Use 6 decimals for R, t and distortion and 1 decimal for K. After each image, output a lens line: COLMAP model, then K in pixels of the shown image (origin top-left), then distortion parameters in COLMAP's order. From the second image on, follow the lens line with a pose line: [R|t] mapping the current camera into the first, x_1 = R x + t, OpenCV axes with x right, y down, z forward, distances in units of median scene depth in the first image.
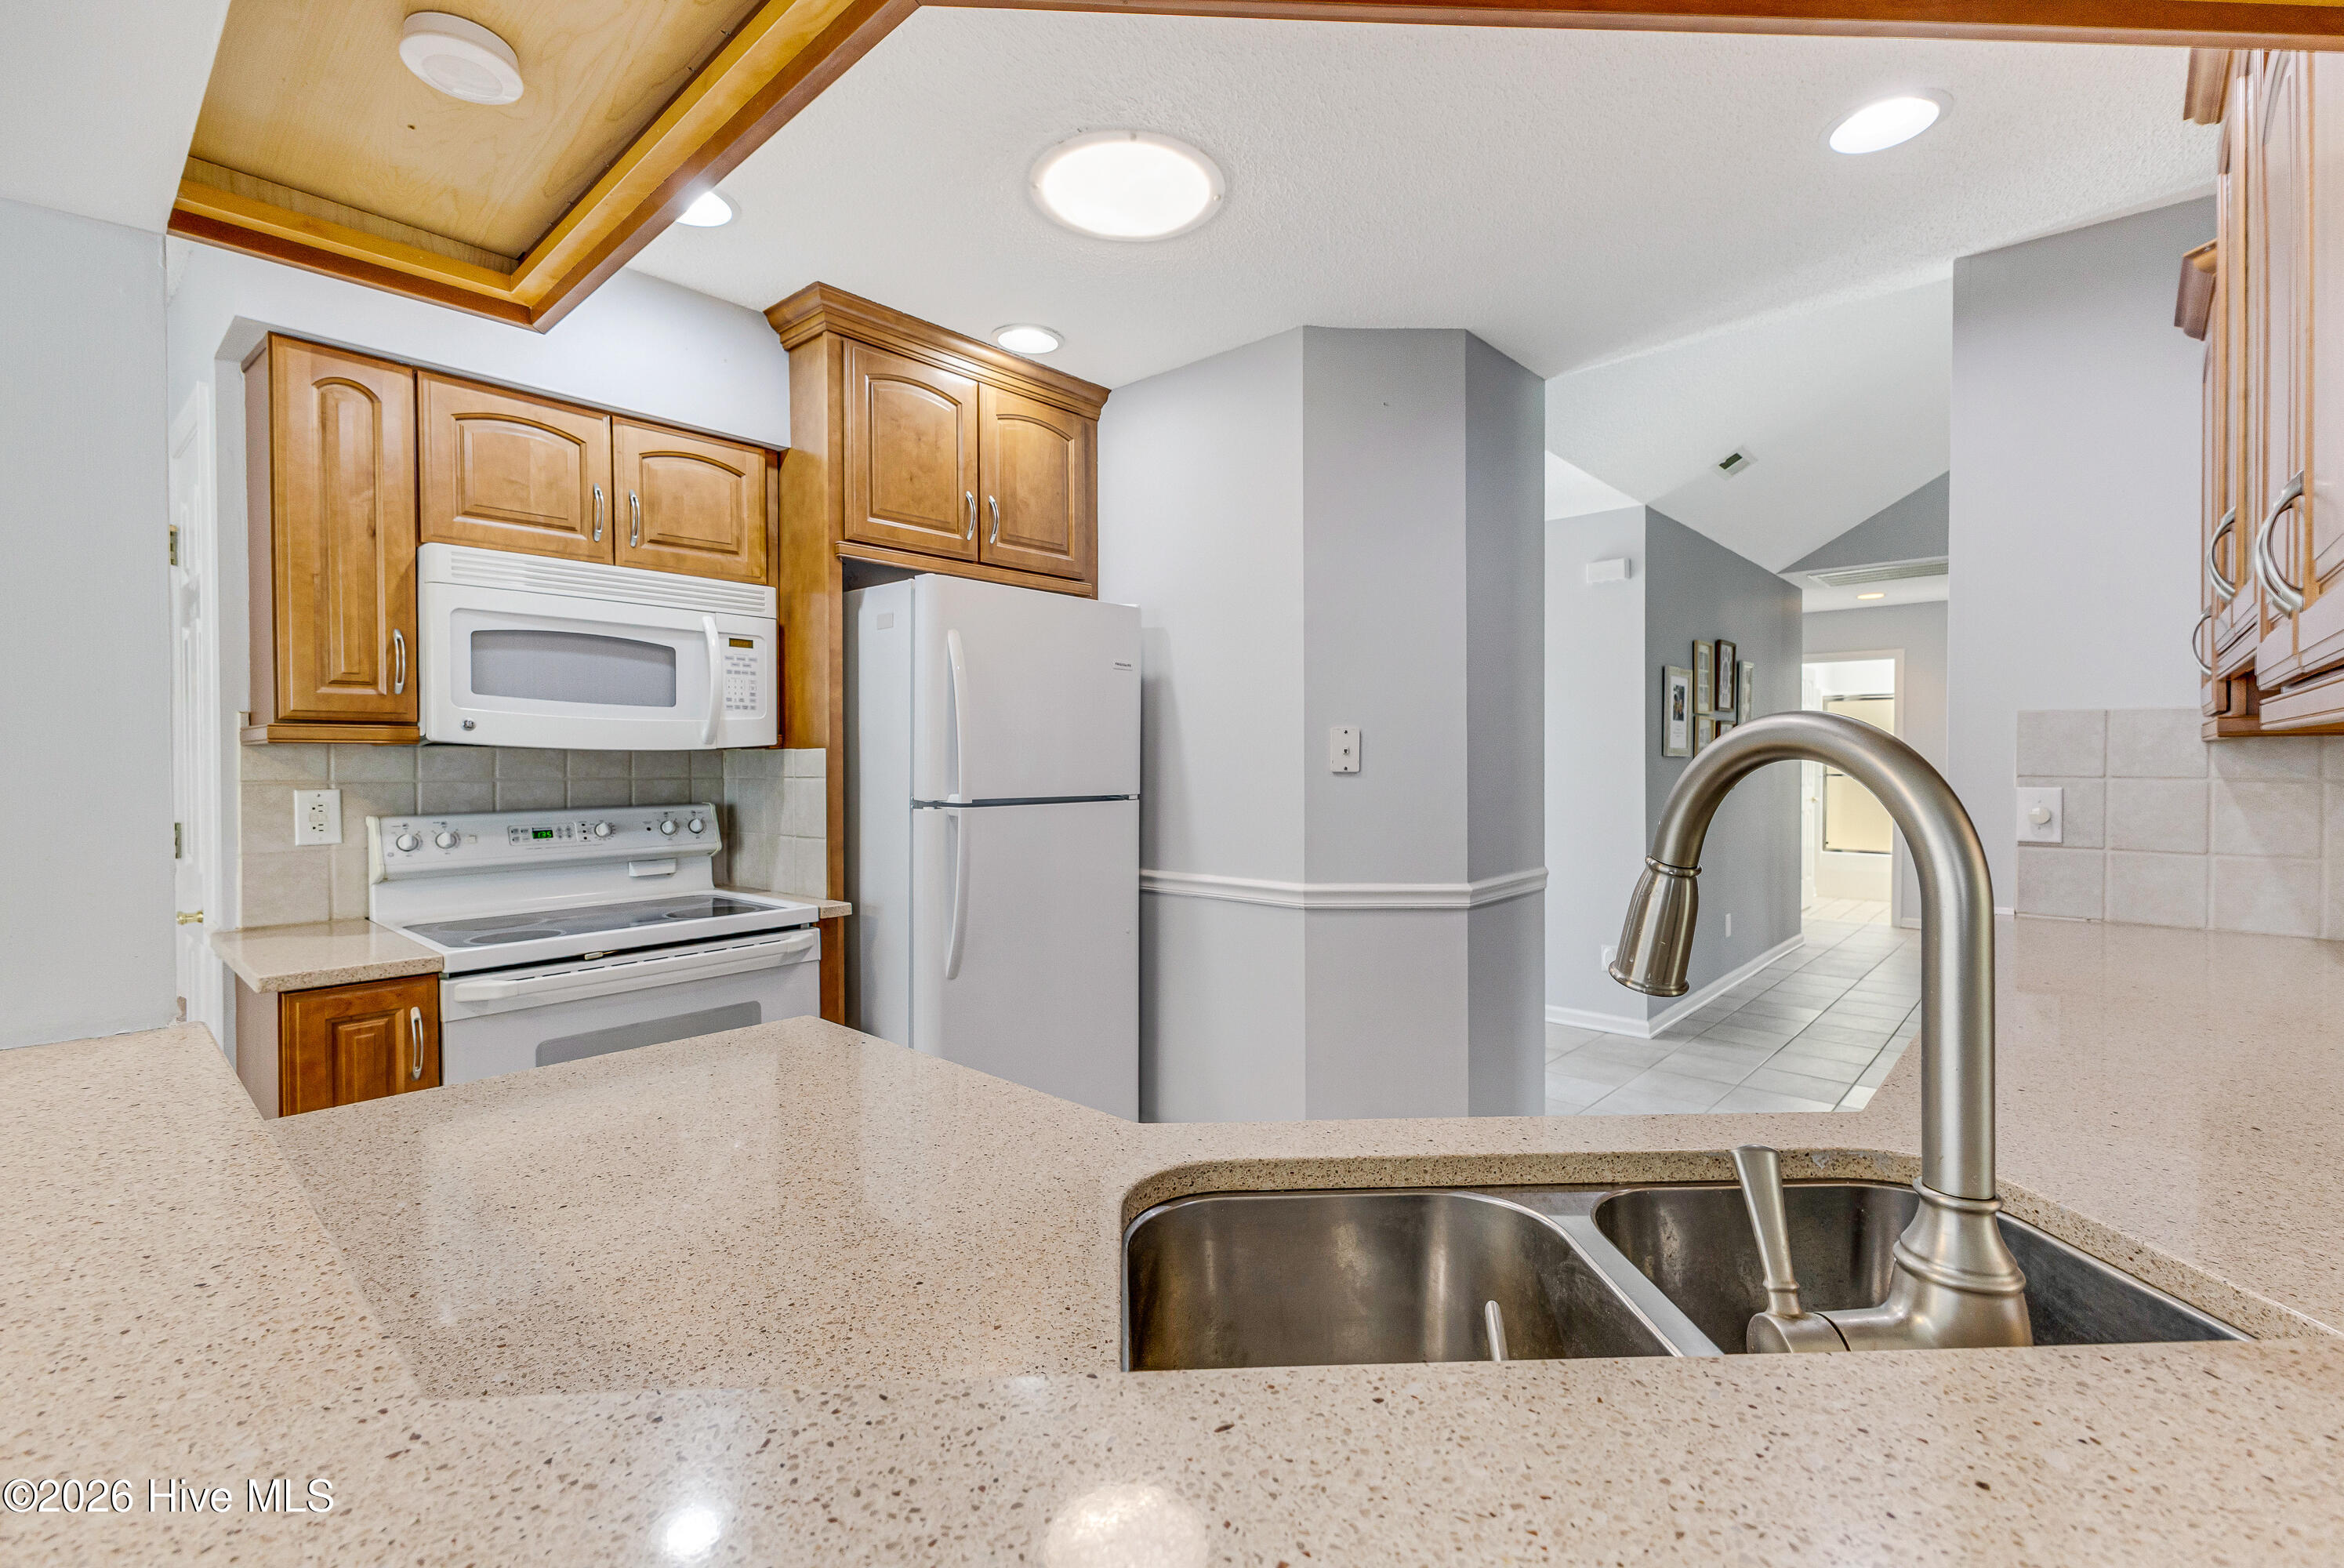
lens RADIAL K [[1031.6, 0, 1172.0], [0, 1031.6, 784.0], [0, 0, 1]] dist [-0.001116, -0.000259]
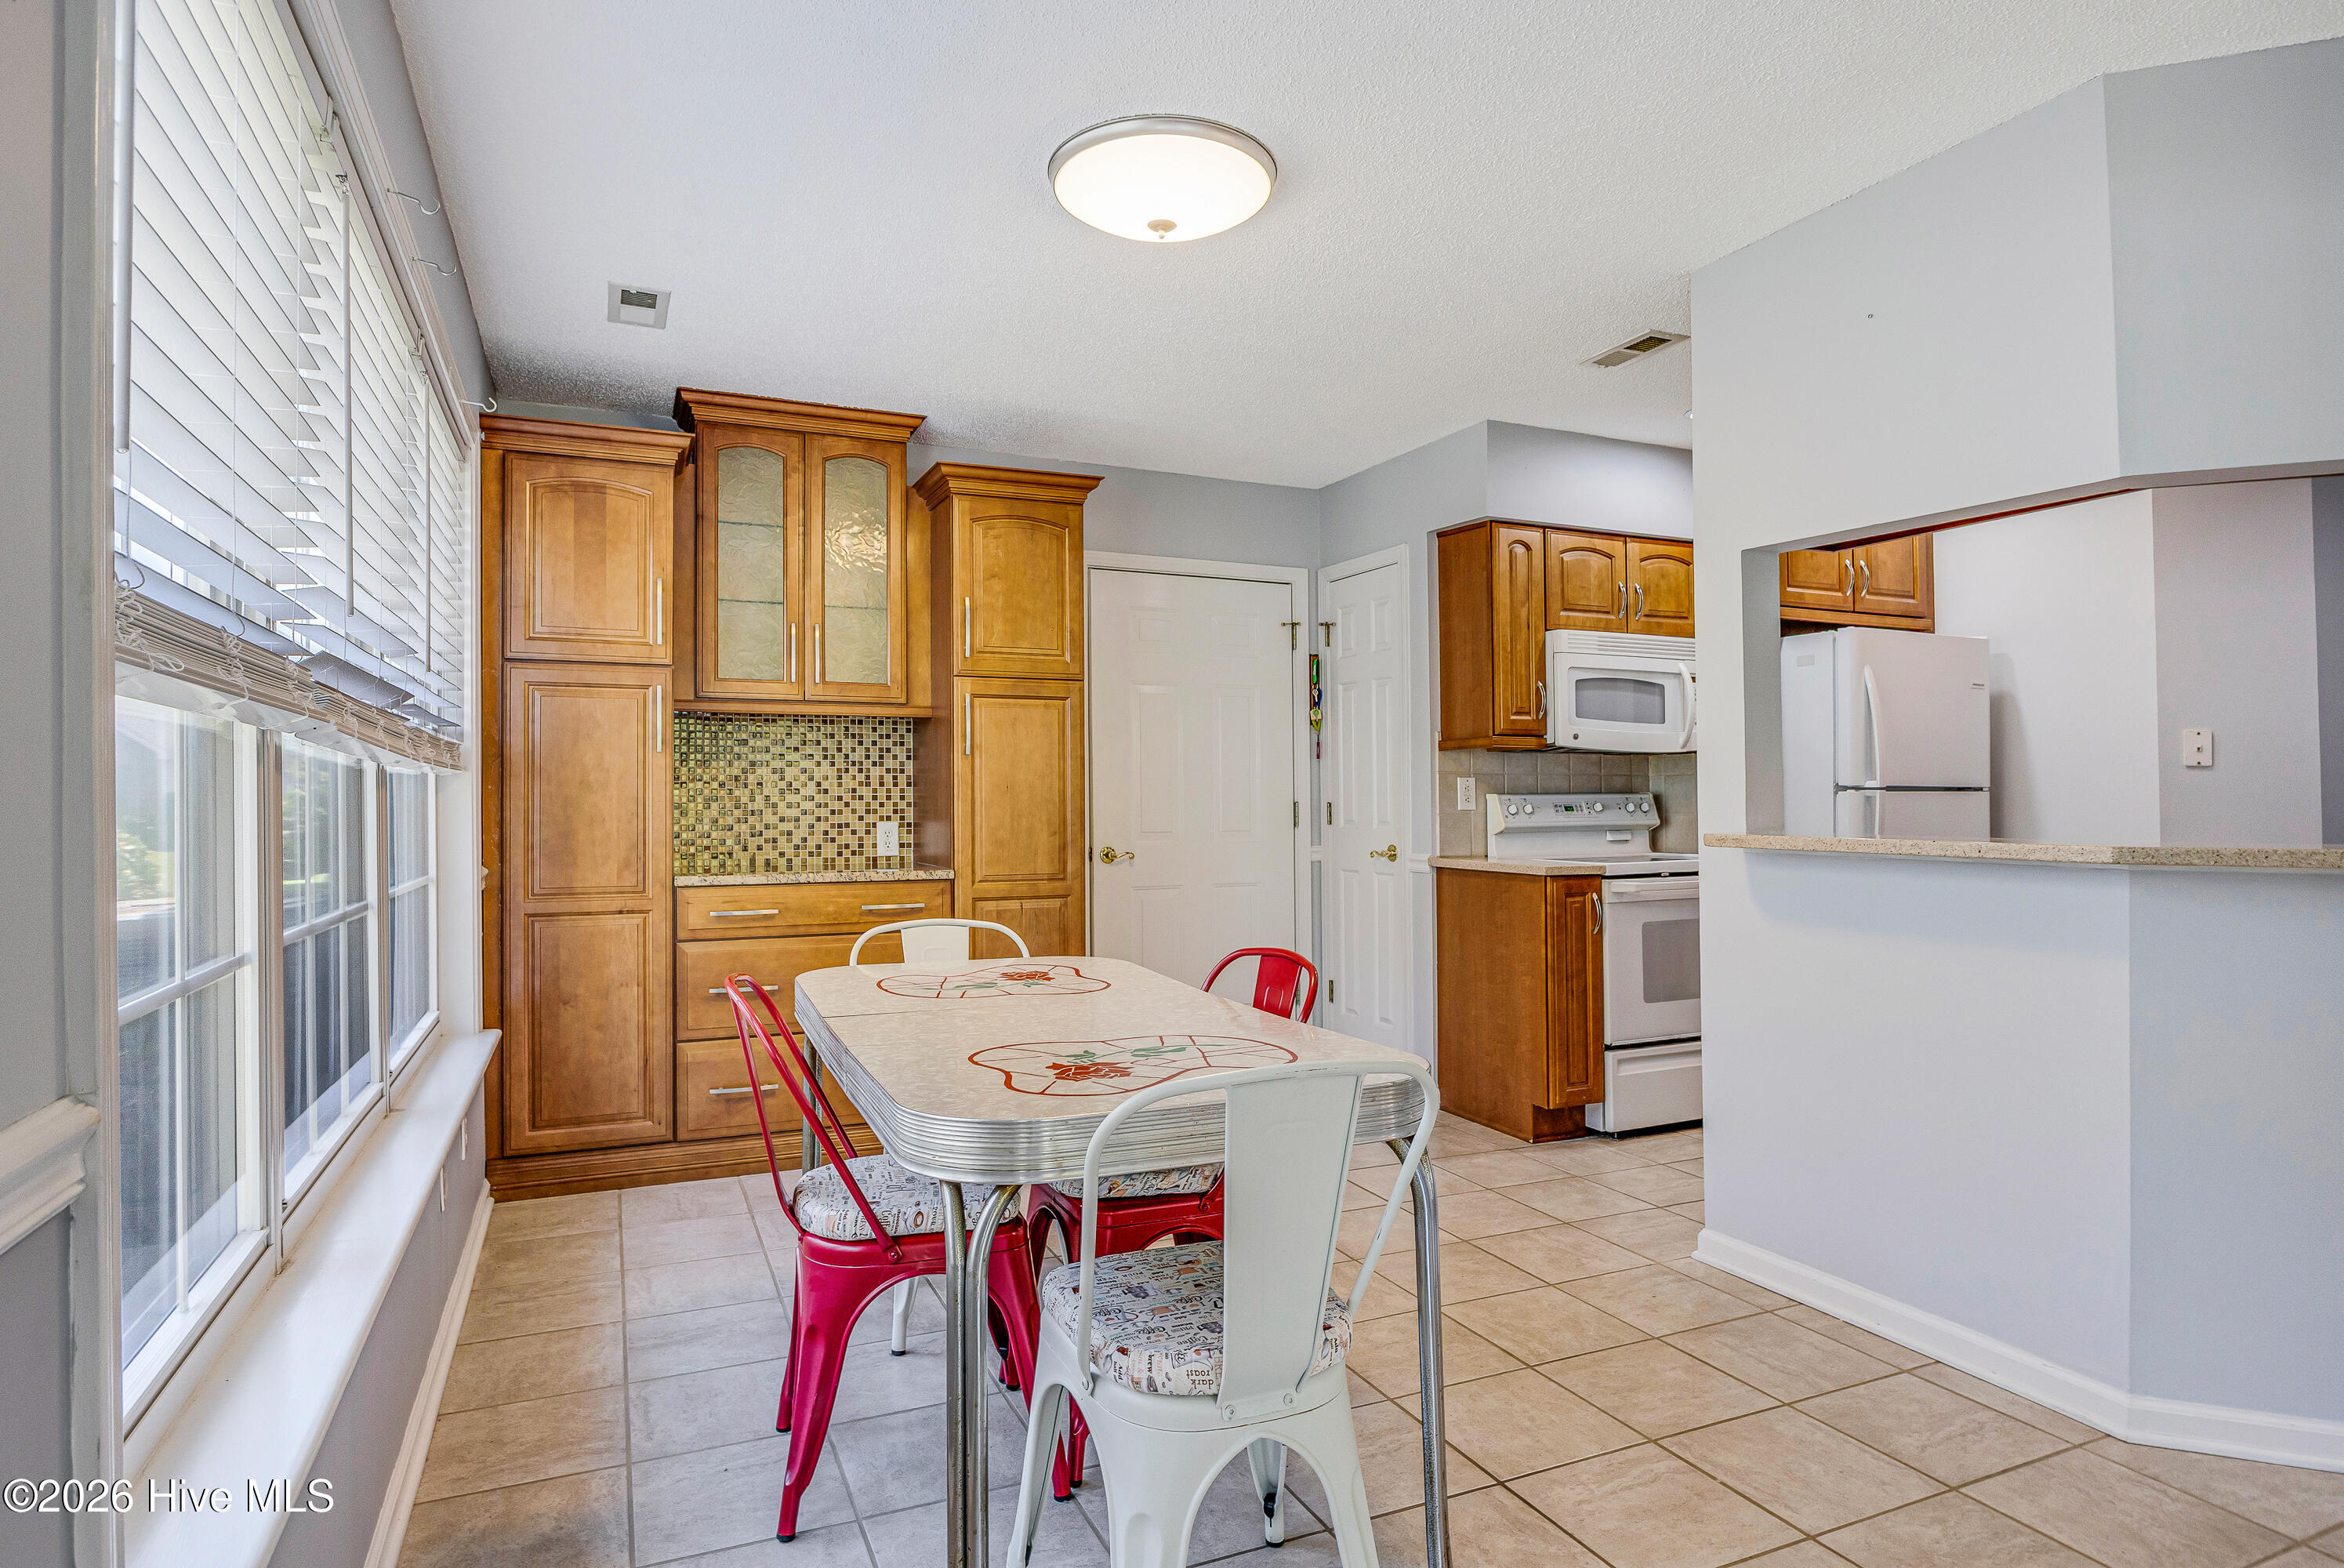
lens RADIAL K [[1276.3, 0, 1172.0], [0, 1276.3, 784.0], [0, 0, 1]] dist [-0.000173, 0.000032]
pose [[0.918153, -0.005628, -0.396185, -0.404642], [-0.008870, 0.999357, -0.034752, 0.084617], [0.396126, 0.035422, 0.917513, -0.999644]]
